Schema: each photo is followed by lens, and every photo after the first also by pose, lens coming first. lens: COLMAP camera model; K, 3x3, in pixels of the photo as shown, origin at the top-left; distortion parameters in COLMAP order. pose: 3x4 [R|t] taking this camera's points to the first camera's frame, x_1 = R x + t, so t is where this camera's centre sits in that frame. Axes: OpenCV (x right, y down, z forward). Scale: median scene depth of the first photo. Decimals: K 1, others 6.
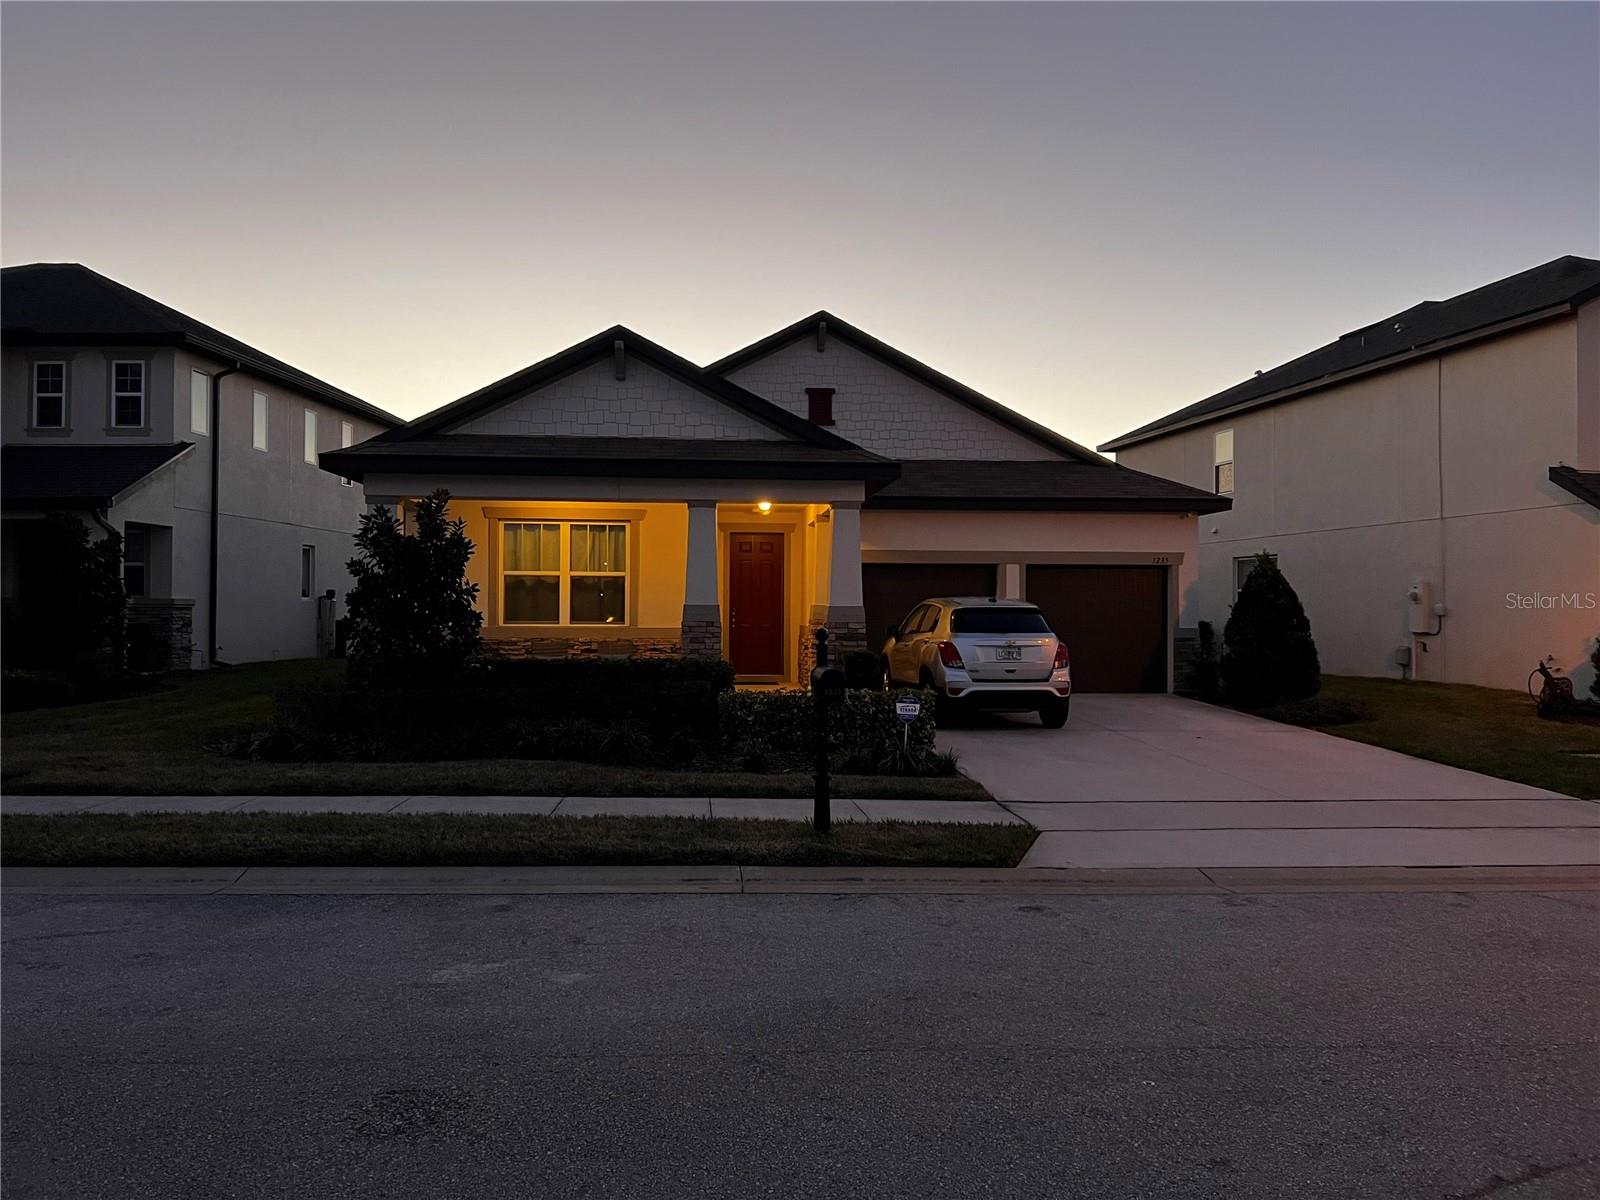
lens RADIAL K [[1236.5, 0, 792.8], [0, 1236.5, 604.7], [0, 0, 1]] dist [0.040509, -0.011483]
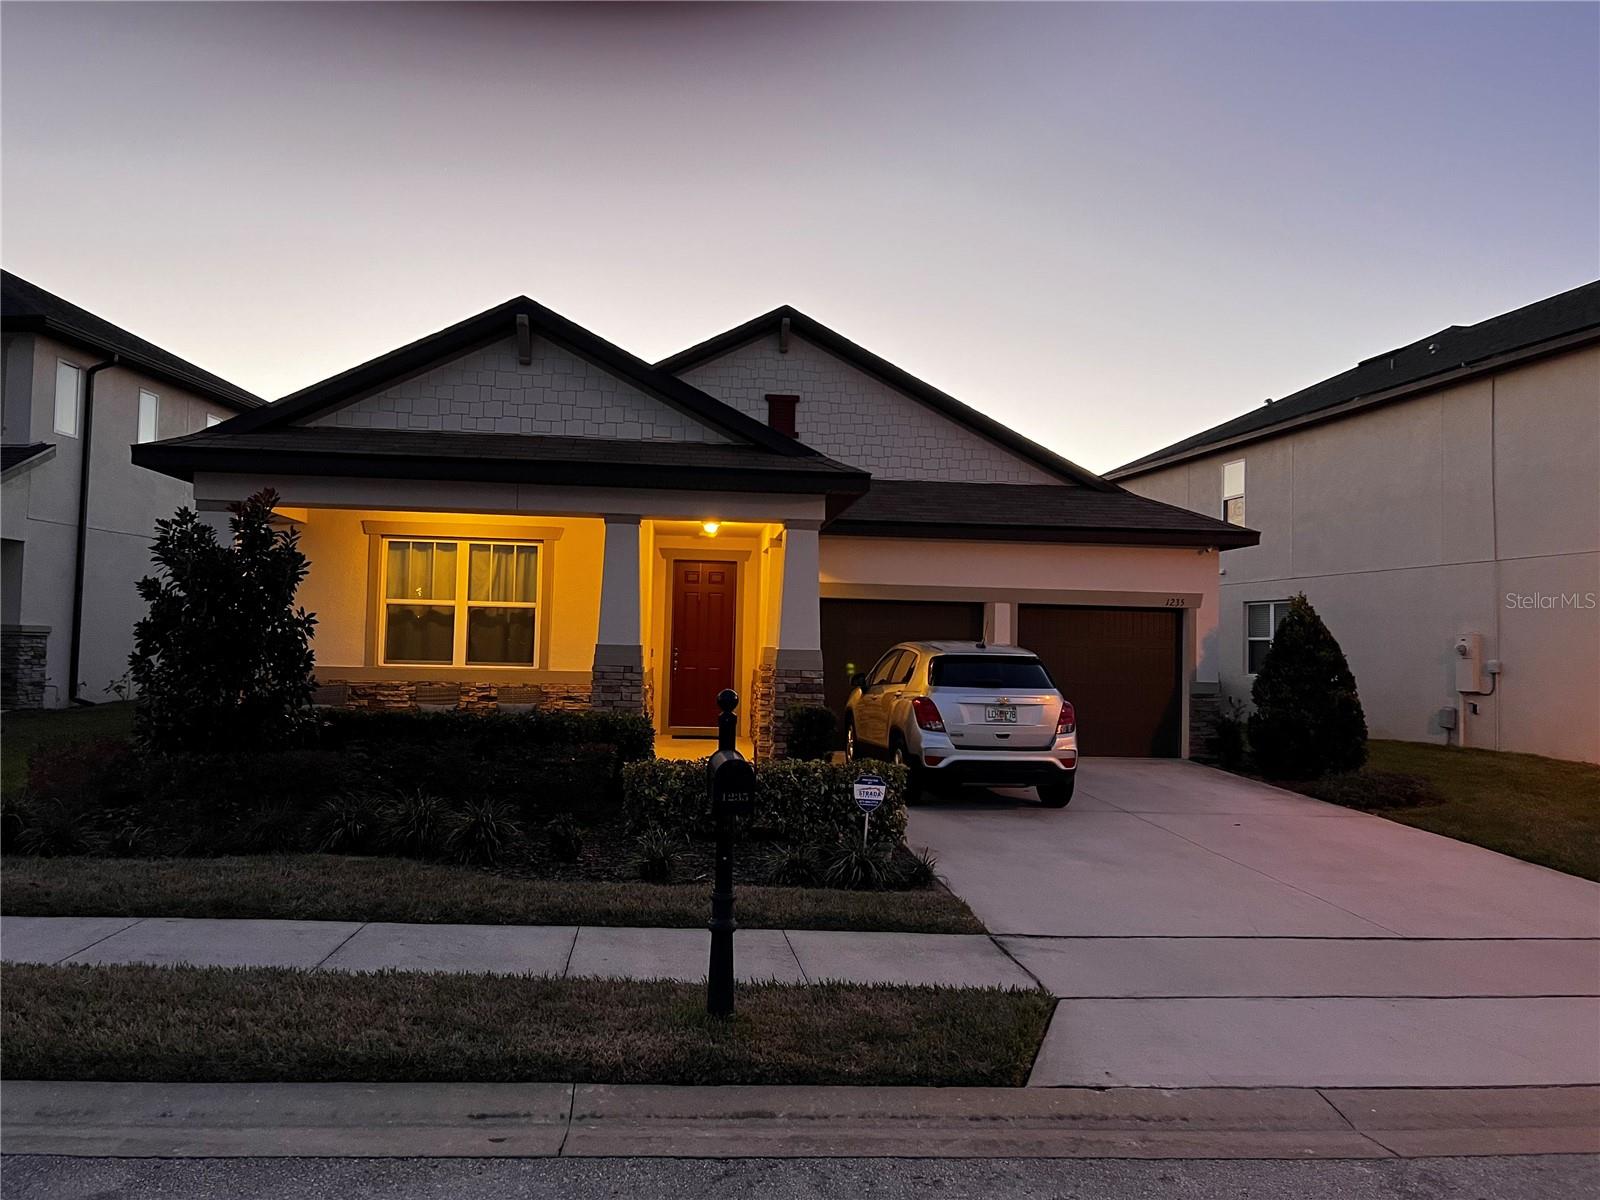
lens RADIAL K [[1236.5, 0, 797.9], [0, 1236.5, 594.4], [0, 0, 1]] dist [0.040509, -0.011483]
pose [[0.999611, 0.019812, 0.019624, 0.022717], [-0.019030, 0.999049, -0.039227, -0.003038], [-0.020382, 0.038839, 0.999038, 0.173628]]
